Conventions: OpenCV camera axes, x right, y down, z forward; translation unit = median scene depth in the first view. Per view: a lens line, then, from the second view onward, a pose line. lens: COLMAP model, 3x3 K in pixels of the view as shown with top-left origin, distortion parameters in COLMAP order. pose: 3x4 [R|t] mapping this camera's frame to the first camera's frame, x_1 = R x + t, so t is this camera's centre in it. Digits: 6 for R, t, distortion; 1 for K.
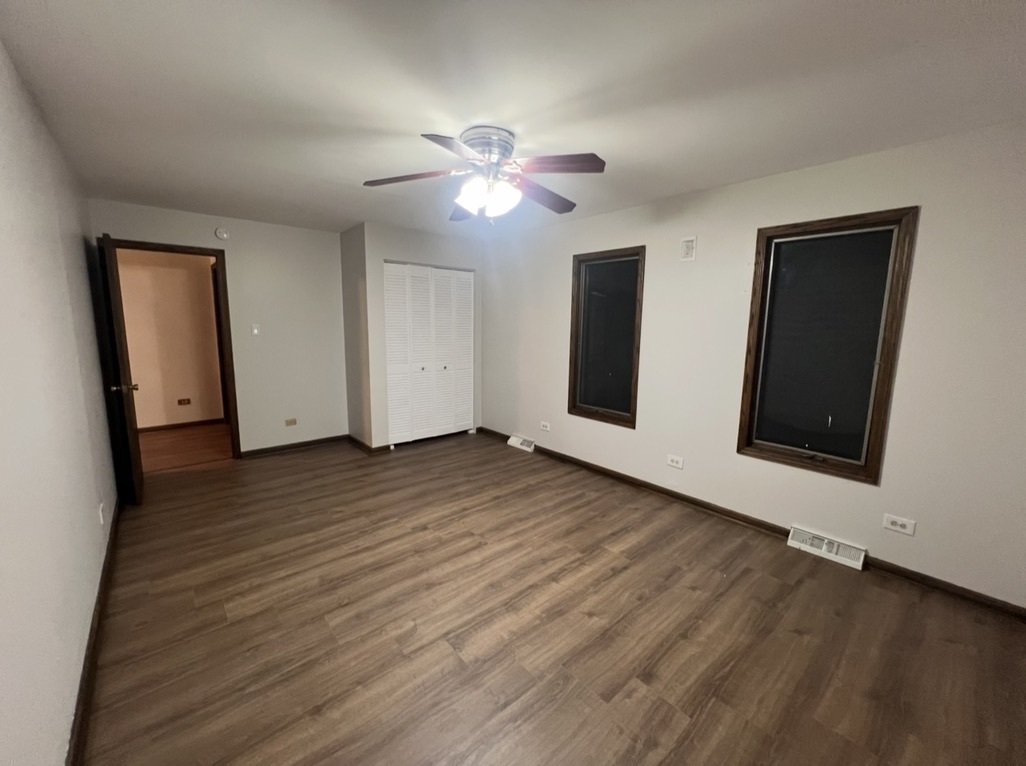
lens RADIAL K [[409.4, 0, 507.5], [0, 409.4, 380.8], [0, 0, 1]] dist [-0.001283, 0.000027]
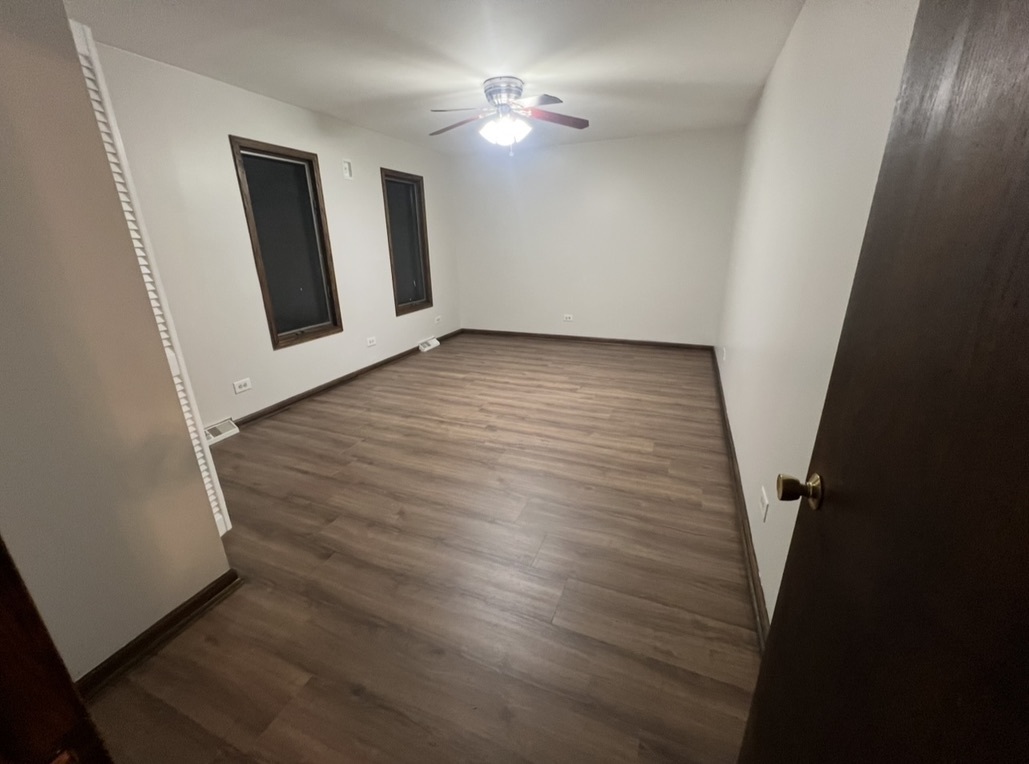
lens RADIAL K [[410.4, 0, 508.8], [0, 410.4, 378.8], [0, 0, 1]] dist [-0.000201, -0.000087]
pose [[-0.446846, -0.290437, 0.846153, -1.165478], [0.144693, 0.909917, 0.388735, -0.178604], [-0.882832, 0.296137, -0.364569, 1.383811]]
